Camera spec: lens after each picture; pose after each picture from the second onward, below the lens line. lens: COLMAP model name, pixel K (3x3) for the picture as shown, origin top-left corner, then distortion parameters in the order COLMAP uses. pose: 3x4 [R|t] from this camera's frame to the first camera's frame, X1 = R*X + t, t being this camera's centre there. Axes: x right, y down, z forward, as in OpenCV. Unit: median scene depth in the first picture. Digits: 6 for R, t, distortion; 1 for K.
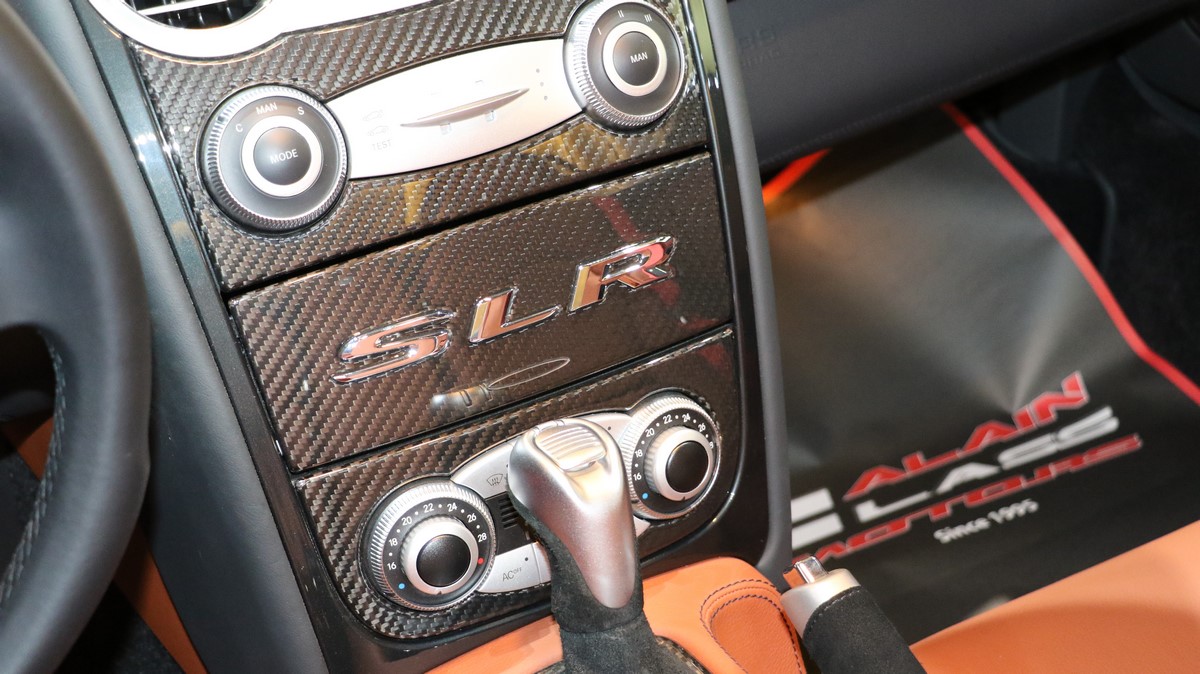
lens RADIAL K [[2113.1, 0, 600.0], [0, 2113.1, 337.0], [0, 0, 1]] dist [0.081868, 0.107176]
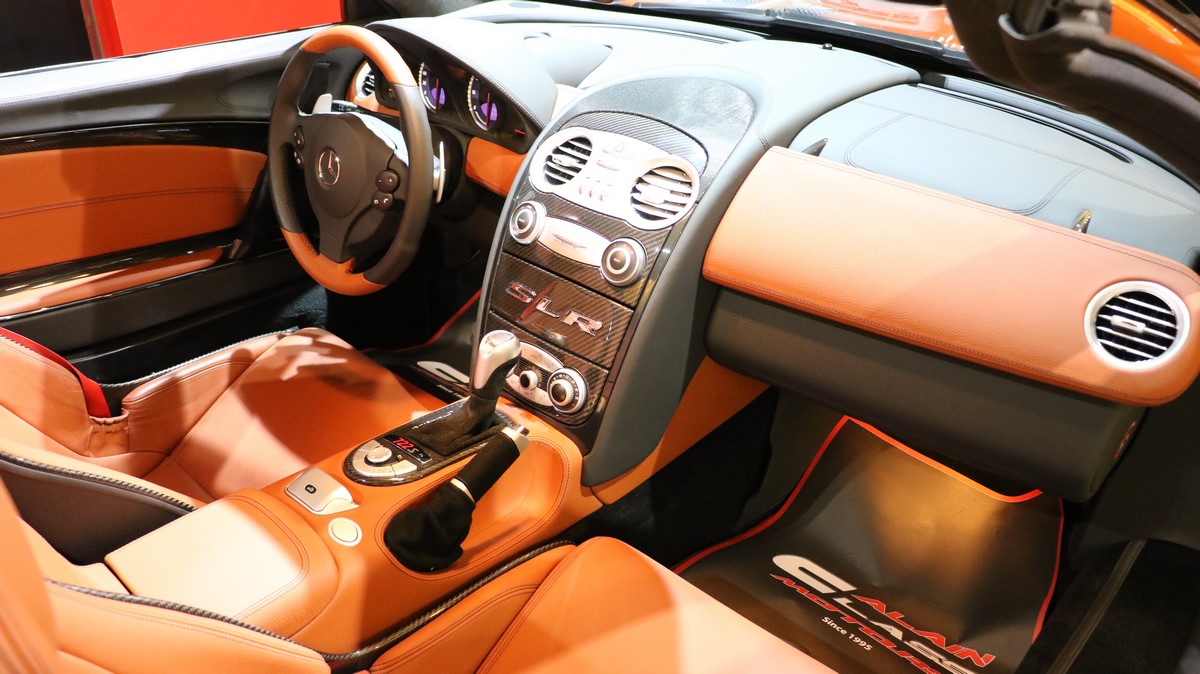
lens RADIAL K [[976.6, 0, 600.0], [0, 976.6, 337.0], [0, 0, 1]] dist [-0.182755, 0.149567]
pose [[0.292404, 0.506203, -0.811331, 1.094670], [-0.559043, 0.778822, 0.284441, -0.404821], [0.775868, 0.370397, 0.510720, 0.374088]]
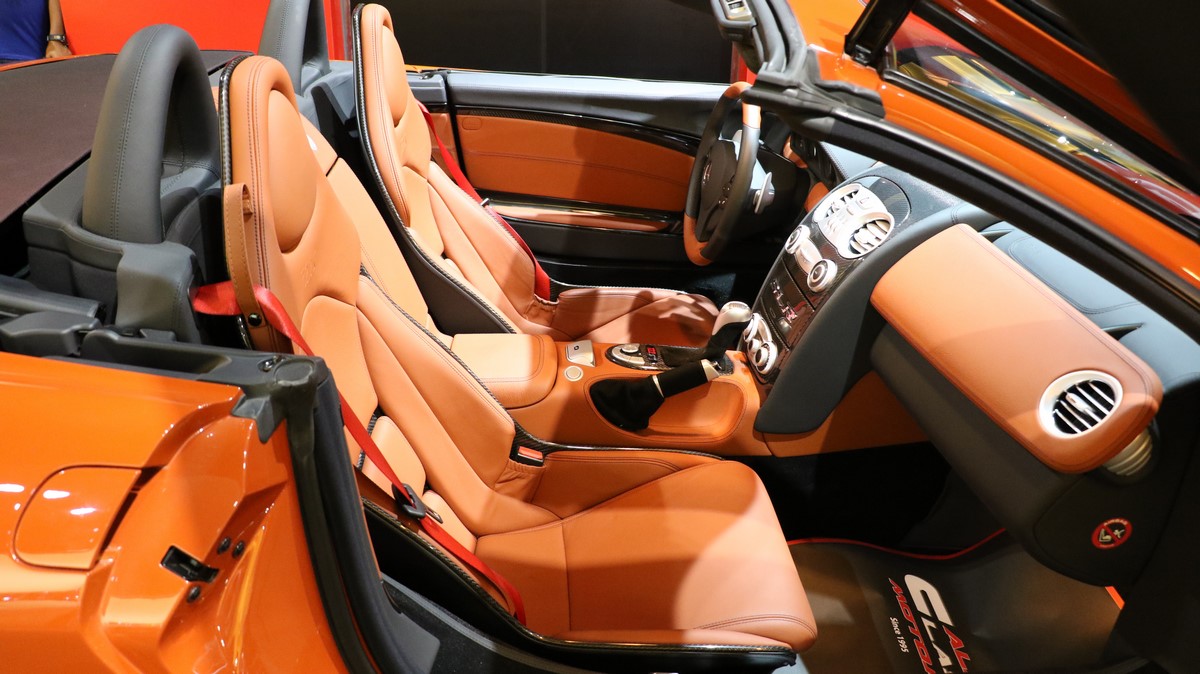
lens RADIAL K [[976.6, 0, 600.0], [0, 976.6, 337.0], [0, 0, 1]] dist [-0.182755, 0.149567]
pose [[-0.445981, 0.406522, -0.797397, 1.620055], [-0.514564, 0.612502, 0.600054, -0.908556], [0.732342, 0.677924, -0.063982, 0.921309]]
